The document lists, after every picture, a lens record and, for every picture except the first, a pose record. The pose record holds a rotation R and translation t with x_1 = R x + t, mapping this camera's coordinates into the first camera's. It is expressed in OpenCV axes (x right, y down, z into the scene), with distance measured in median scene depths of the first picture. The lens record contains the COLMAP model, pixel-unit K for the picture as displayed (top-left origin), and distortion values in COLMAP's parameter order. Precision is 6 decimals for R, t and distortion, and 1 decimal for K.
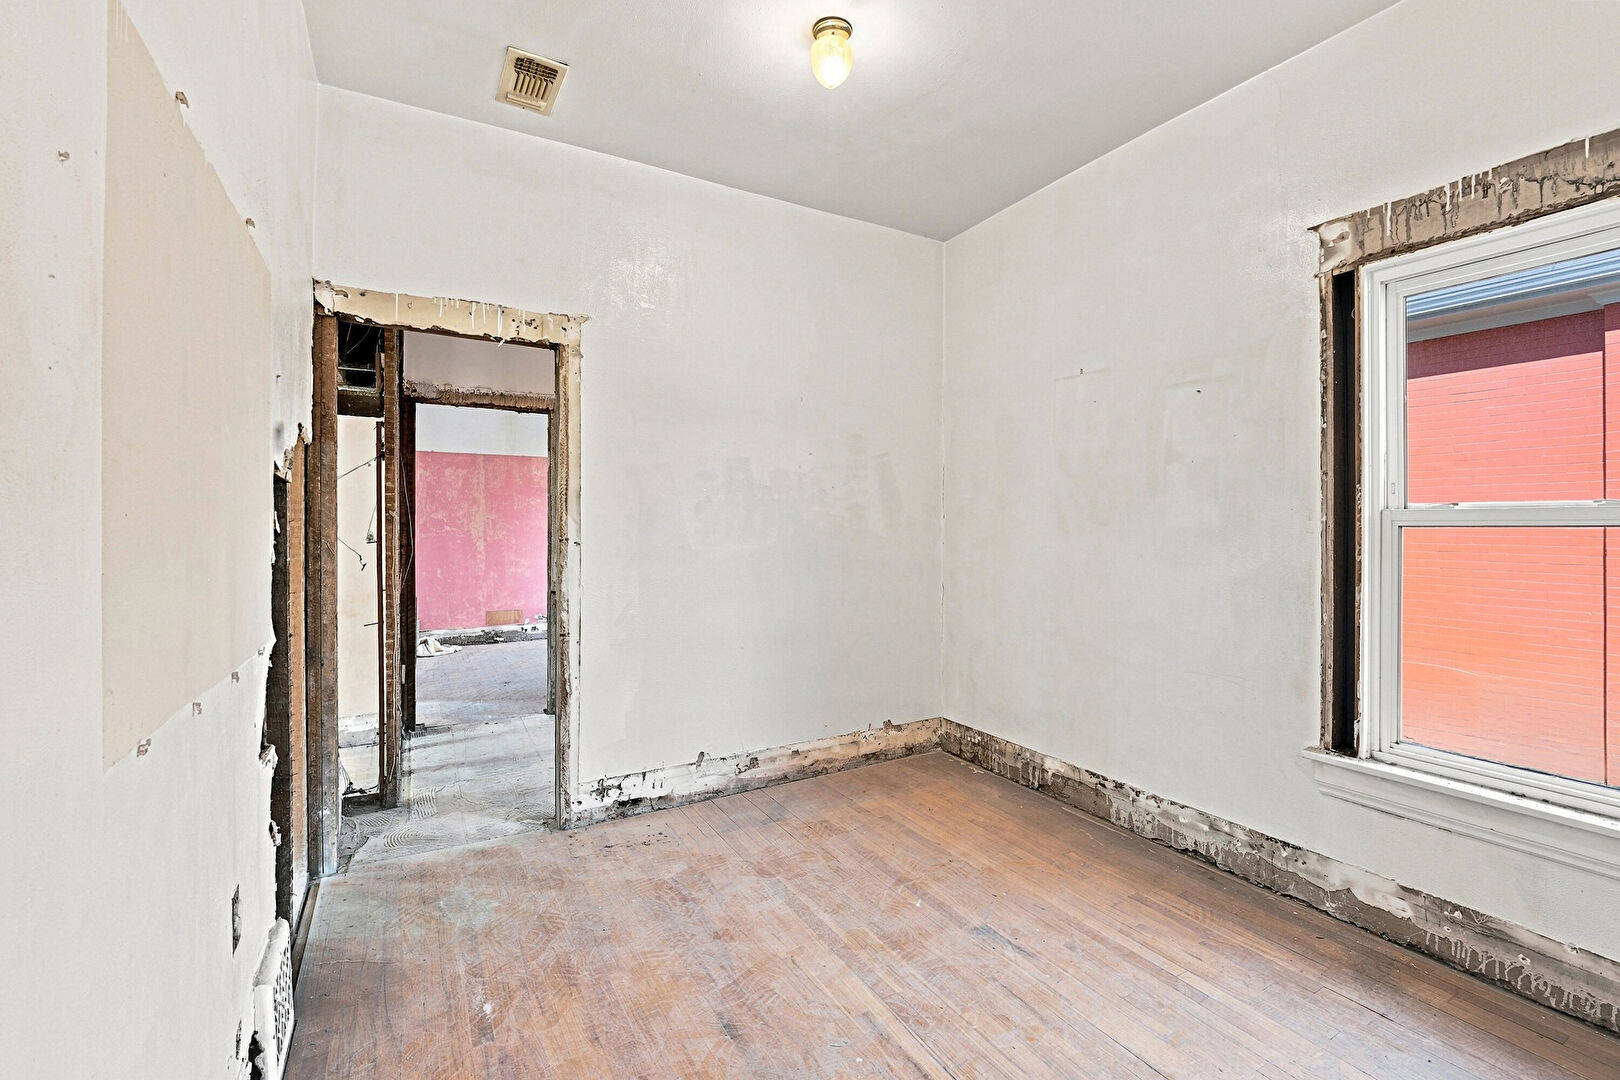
lens RADIAL K [[704.1, 0, 821.4], [0, 704.1, 525.4], [0, 0, 1]] dist [0.000457, -0.006671]
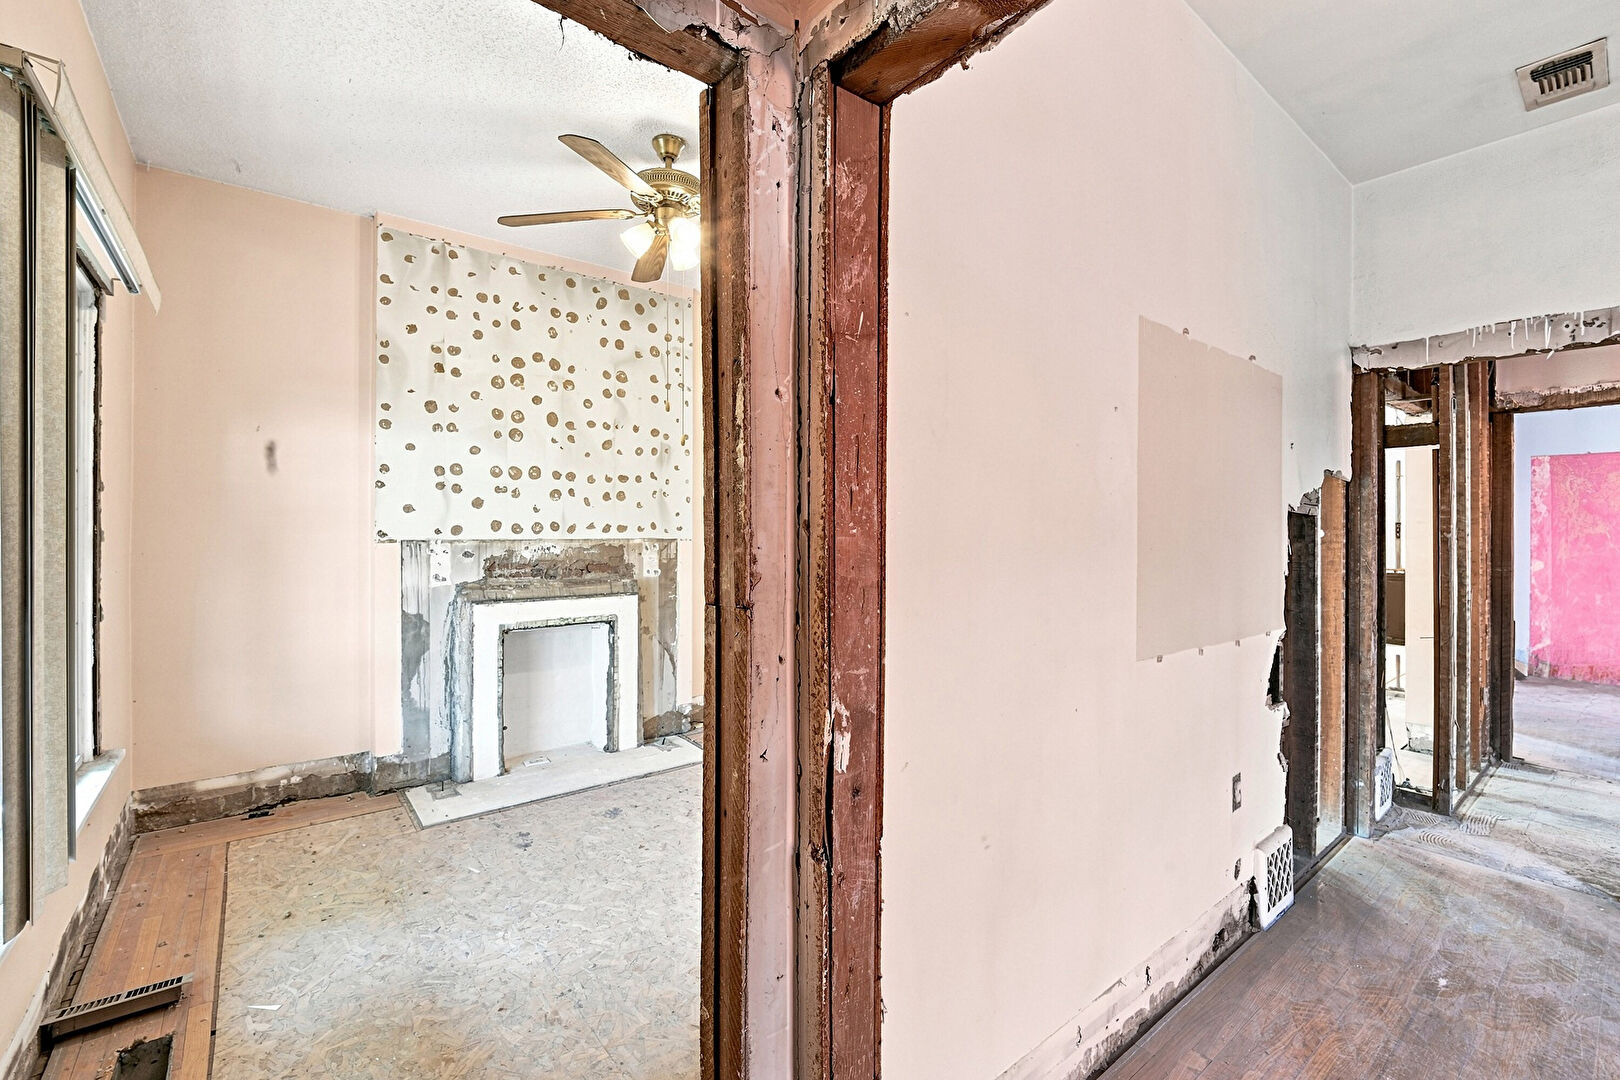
lens RADIAL K [[675.4, 0, 807.0], [0, 675.4, 534.5], [0, 0, 1]] dist [0.003764, -0.011325]
pose [[0.150484, 0.001352, -0.988611, 0.243318], [-0.003935, 0.999992, 0.000768, -0.015250], [0.988605, 0.003775, 0.150488, -0.098271]]
